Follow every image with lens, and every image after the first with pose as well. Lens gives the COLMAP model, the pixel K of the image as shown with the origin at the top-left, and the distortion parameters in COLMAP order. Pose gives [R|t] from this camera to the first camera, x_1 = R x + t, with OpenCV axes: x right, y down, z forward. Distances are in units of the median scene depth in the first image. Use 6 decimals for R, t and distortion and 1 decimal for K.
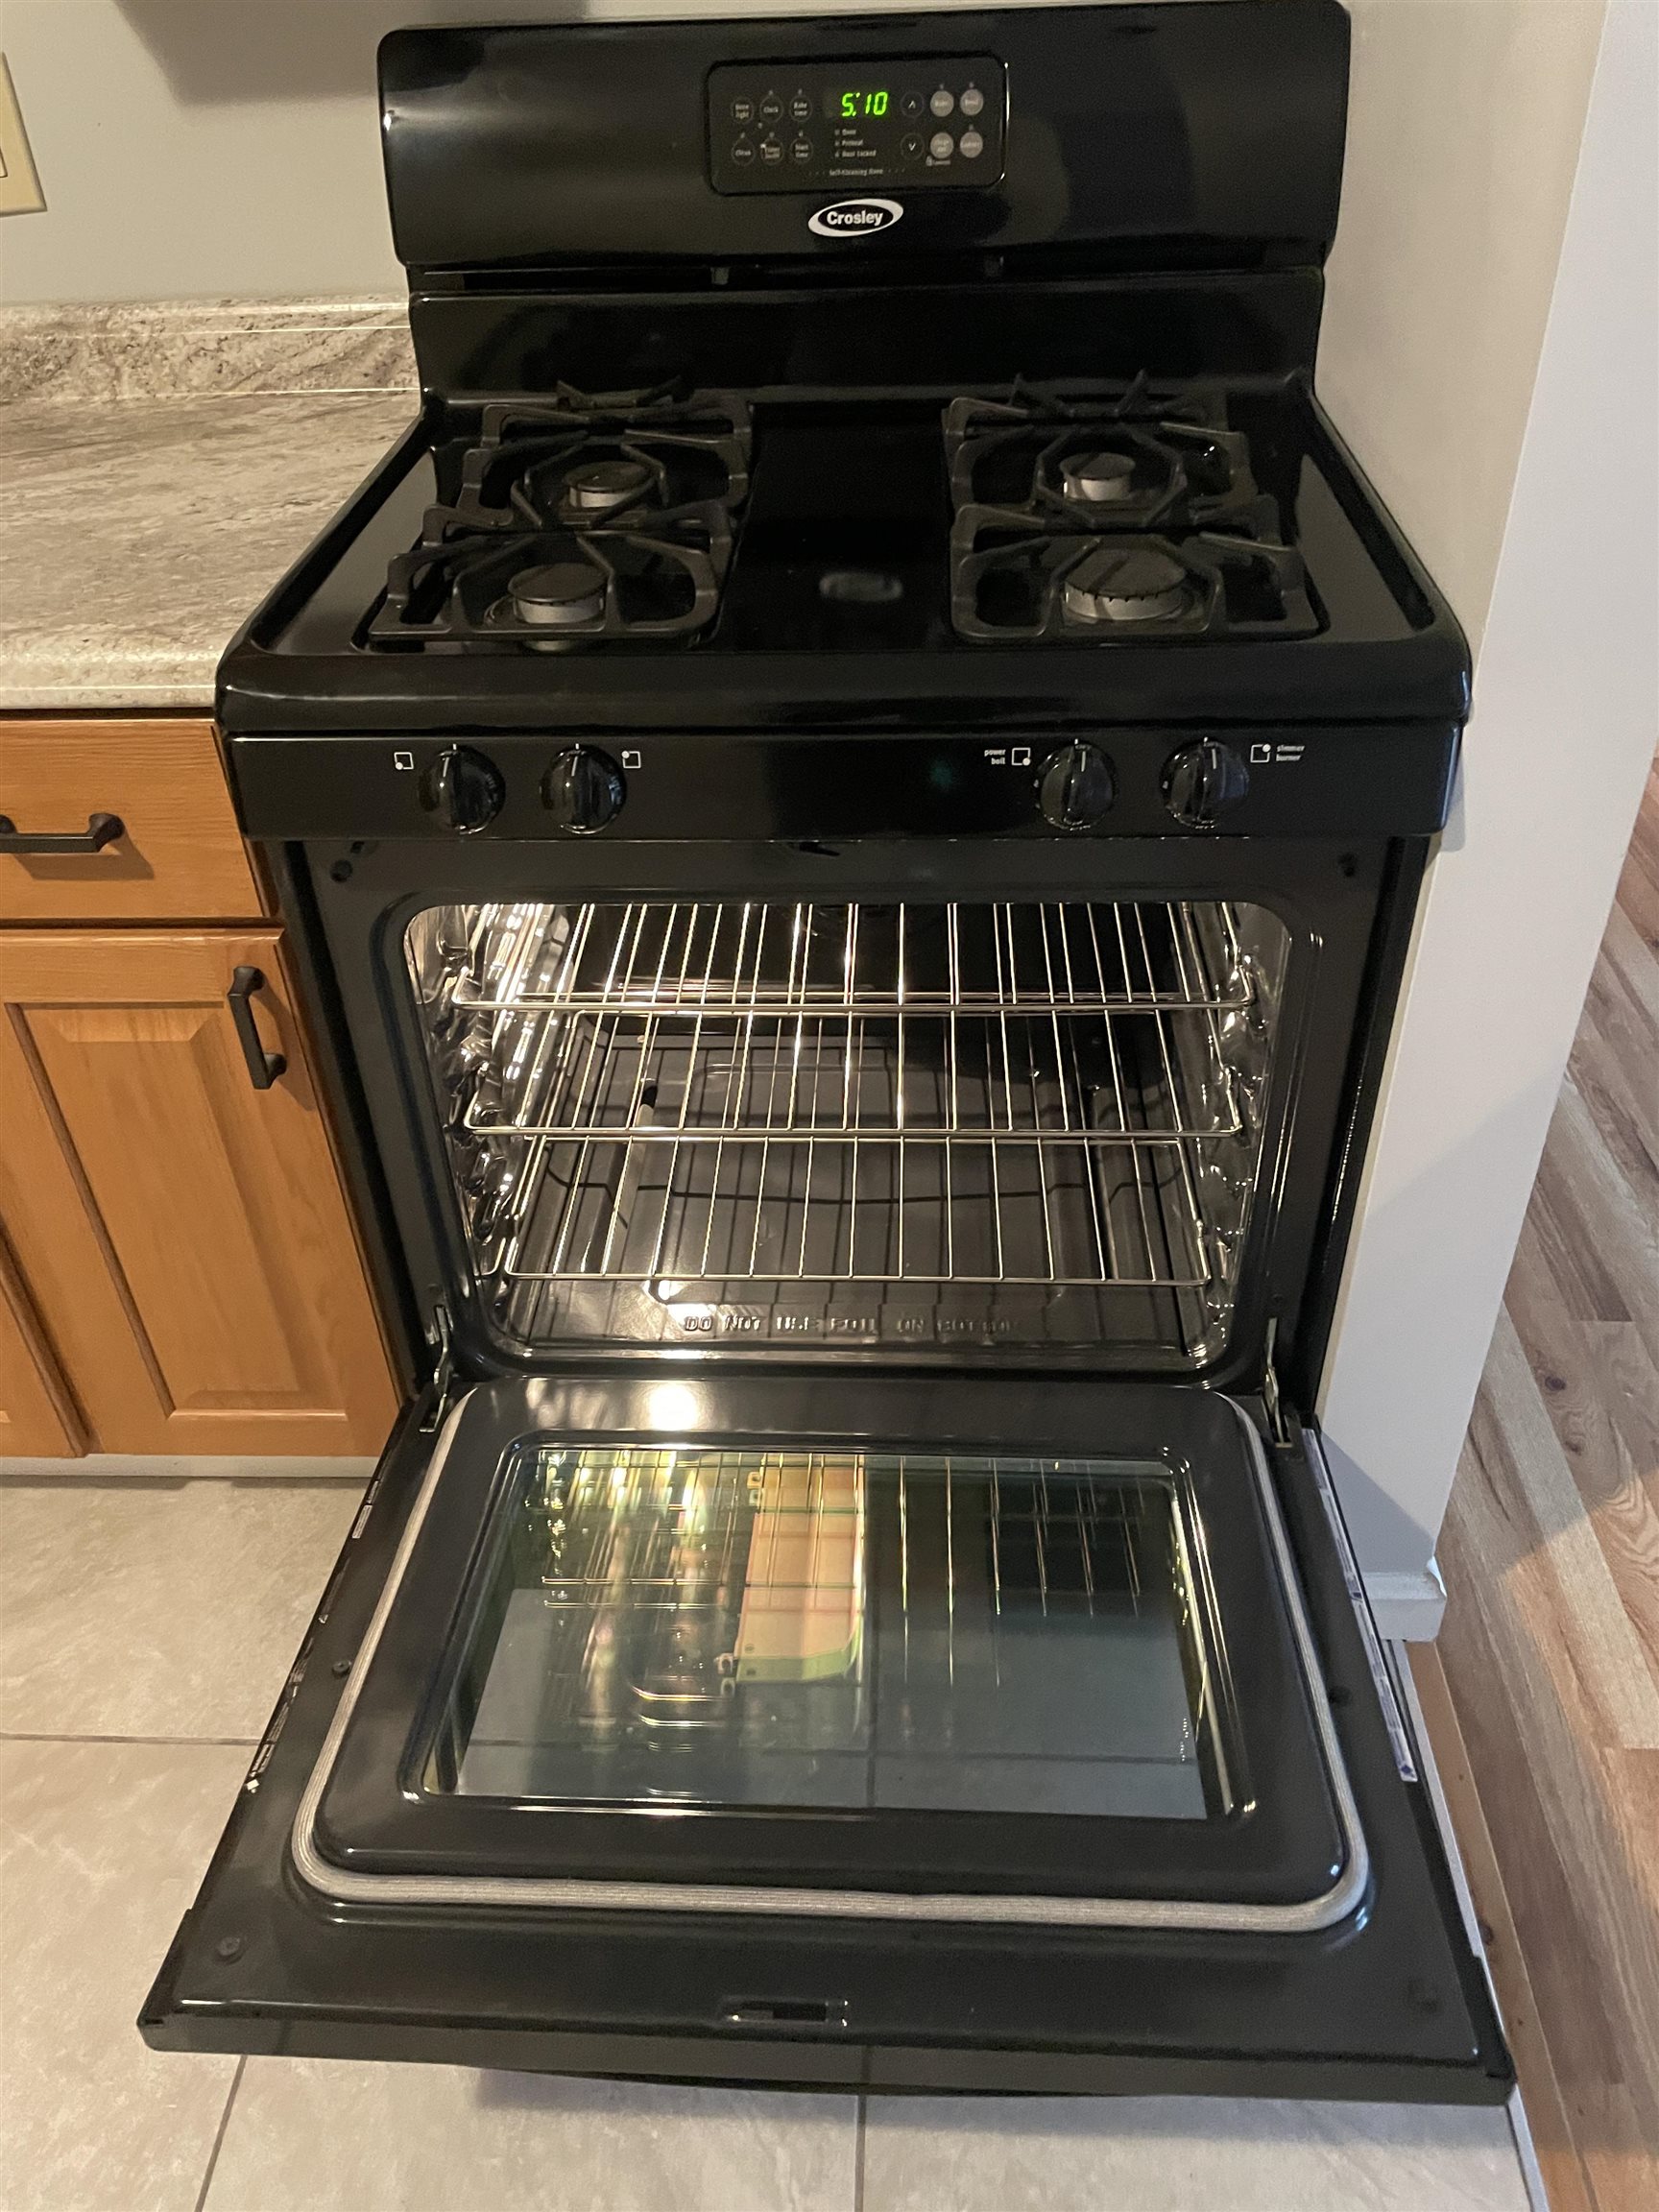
lens RADIAL K [[1655.8, 0, 809.9], [0, 1655.8, 1092.9], [0, 0, 1]] dist [0.087271, -0.121297]
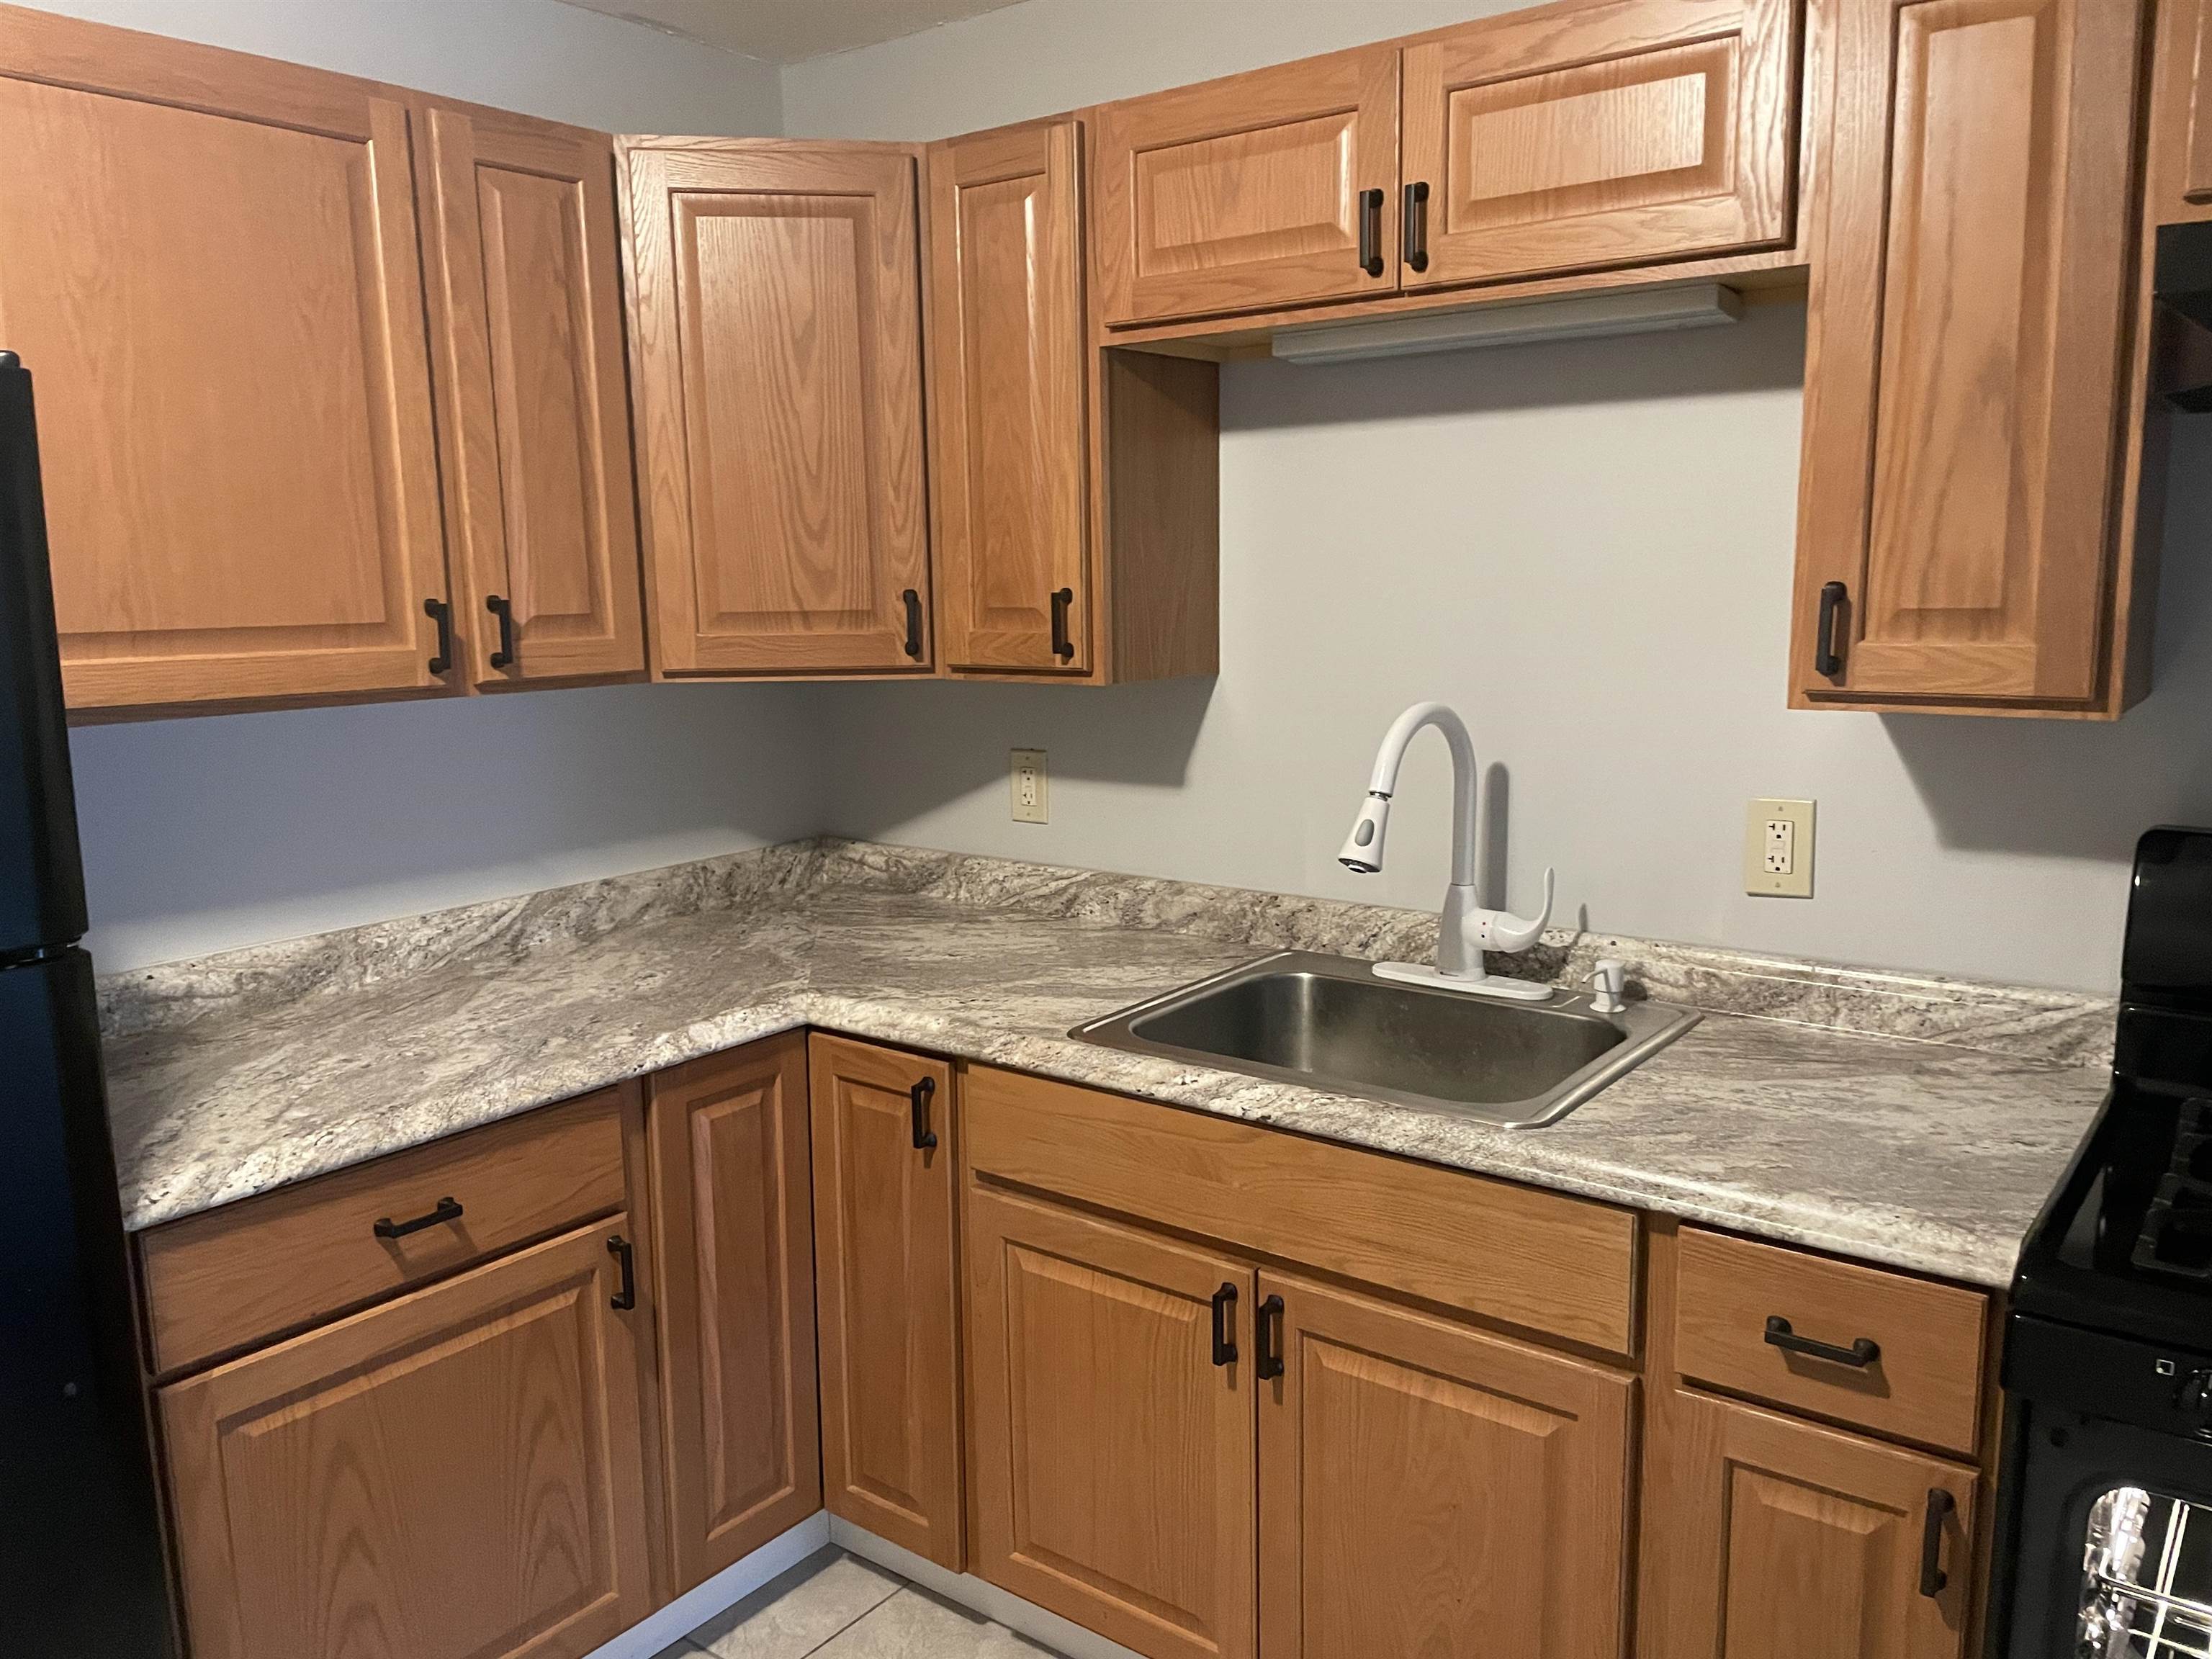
lens RADIAL K [[1655.8, 0, 1106.0], [0, 1655.8, 829.5], [0, 0, 1]] dist [0.087271, -0.121297]
pose [[0.820734, 0.112684, -0.560088, -0.175439], [-0.352806, 0.871057, -0.341743, 0.121652], [0.449359, 0.478082, 0.754661, -0.383690]]
